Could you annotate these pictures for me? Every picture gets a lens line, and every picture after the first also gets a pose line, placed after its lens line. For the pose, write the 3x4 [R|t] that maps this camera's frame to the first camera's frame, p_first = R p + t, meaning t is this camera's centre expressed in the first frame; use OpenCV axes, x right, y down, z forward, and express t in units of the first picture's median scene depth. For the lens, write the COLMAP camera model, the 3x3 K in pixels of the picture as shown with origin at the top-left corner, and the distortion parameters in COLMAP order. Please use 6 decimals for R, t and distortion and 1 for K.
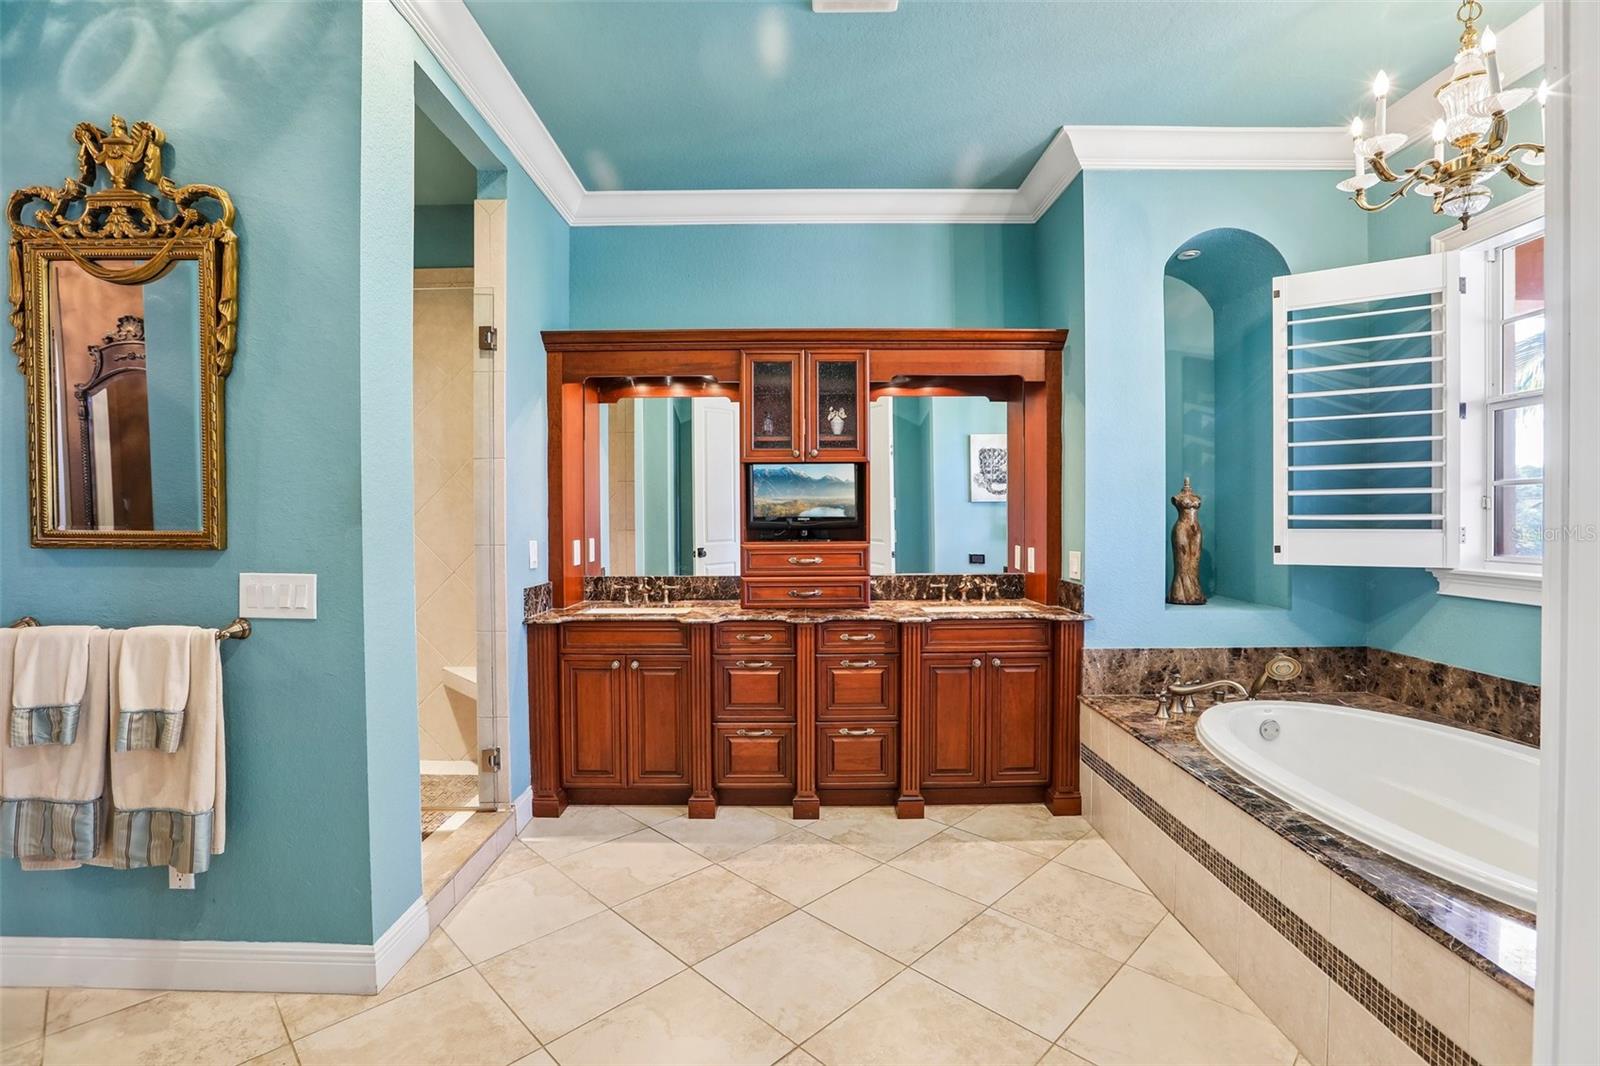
lens RADIAL K [[727.7, 0, 803.8], [0, 727.7, 521.1], [0, 0, 1]] dist [-0.047876, 0.009741]
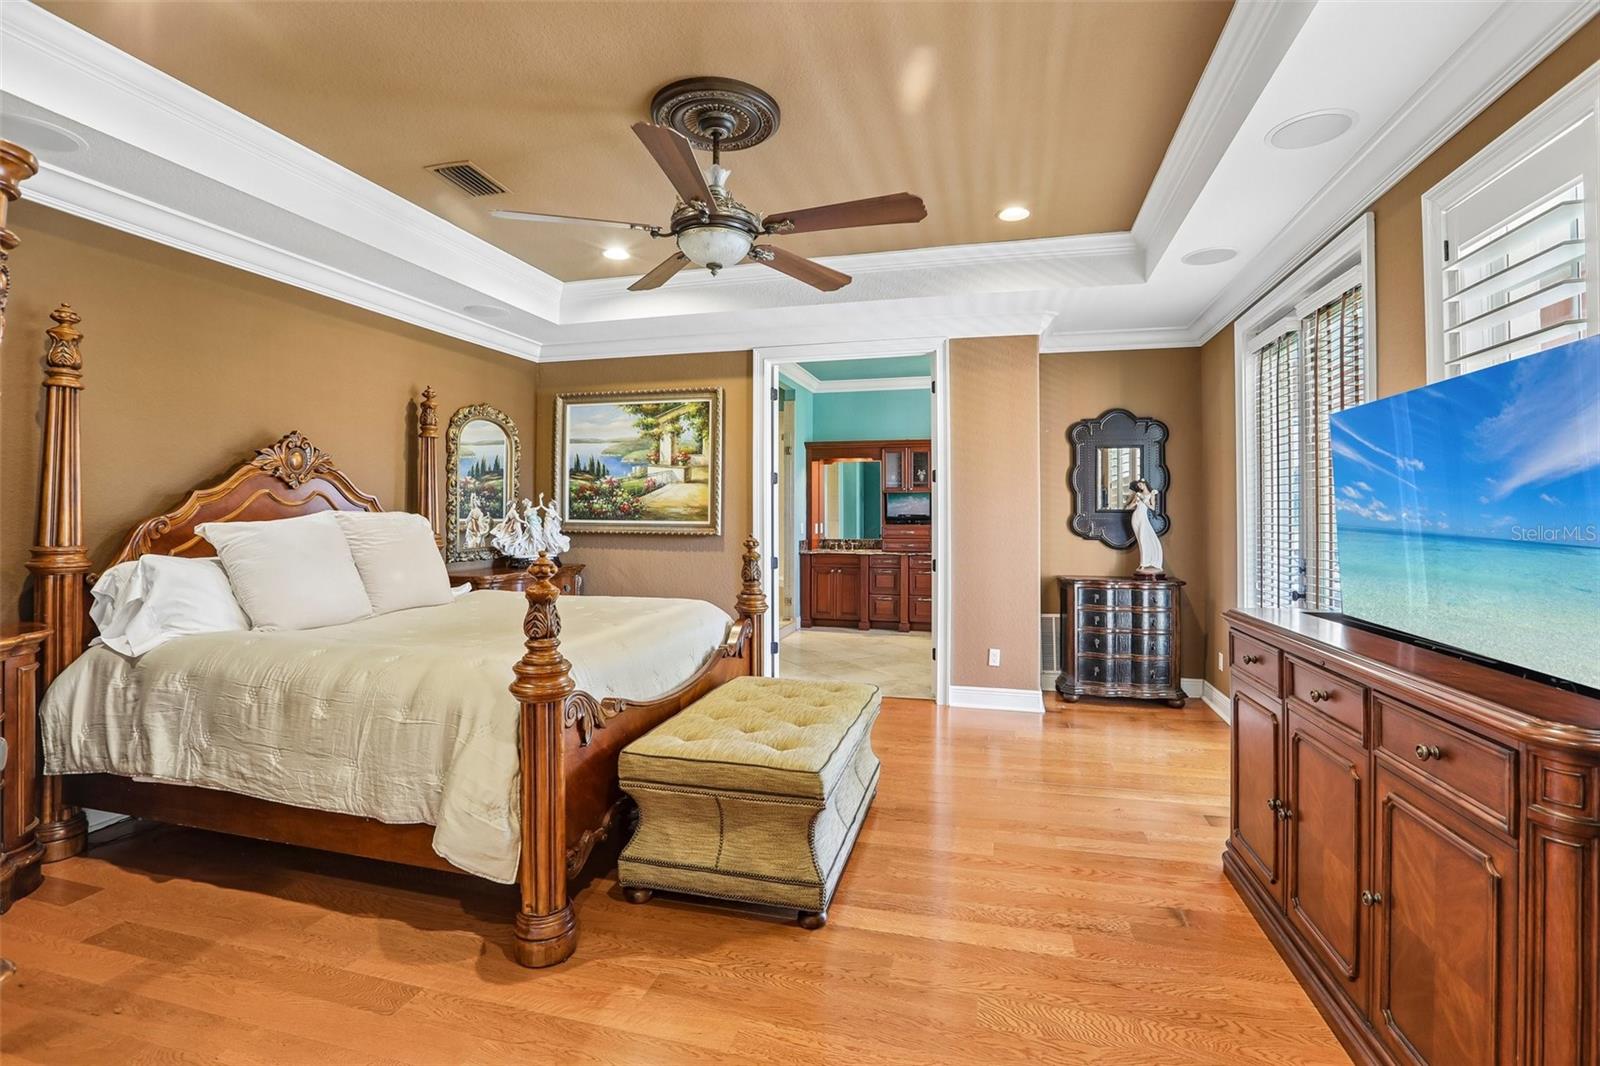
lens RADIAL K [[739.0, 0, 809.2], [0, 739.0, 510.4], [0, 0, 1]] dist [-0.054286, 0.034134]
pose [[0.968840, 0.005540, -0.247626, 0.355861], [-0.007420, 0.999950, -0.006663, -0.001774], [0.247577, 0.008293, 0.968833, -1.796218]]
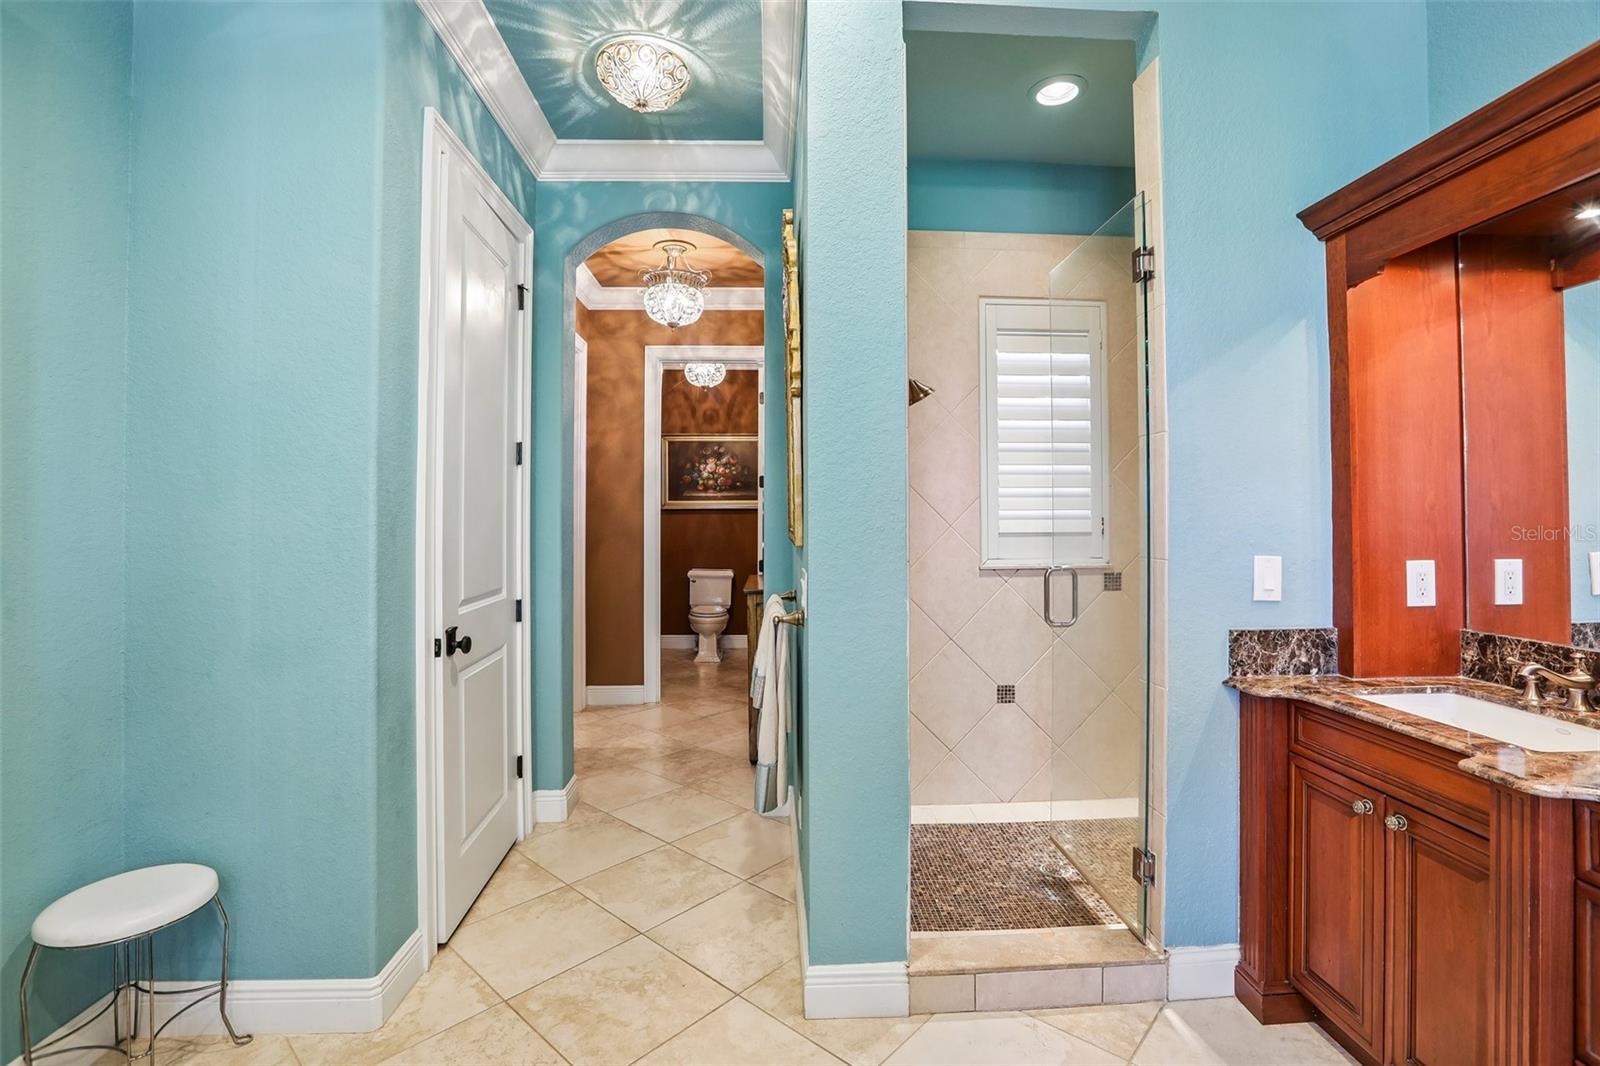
lens RADIAL K [[739.0, 0, 809.2], [0, 739.0, 510.4], [0, 0, 1]] dist [-0.054286, 0.034134]
pose [[0.051685, -0.006017, -0.998645, 0.265454], [-0.001543, 0.999980, -0.006105, -0.009057], [0.998662, 0.001856, 0.051675, 0.660279]]
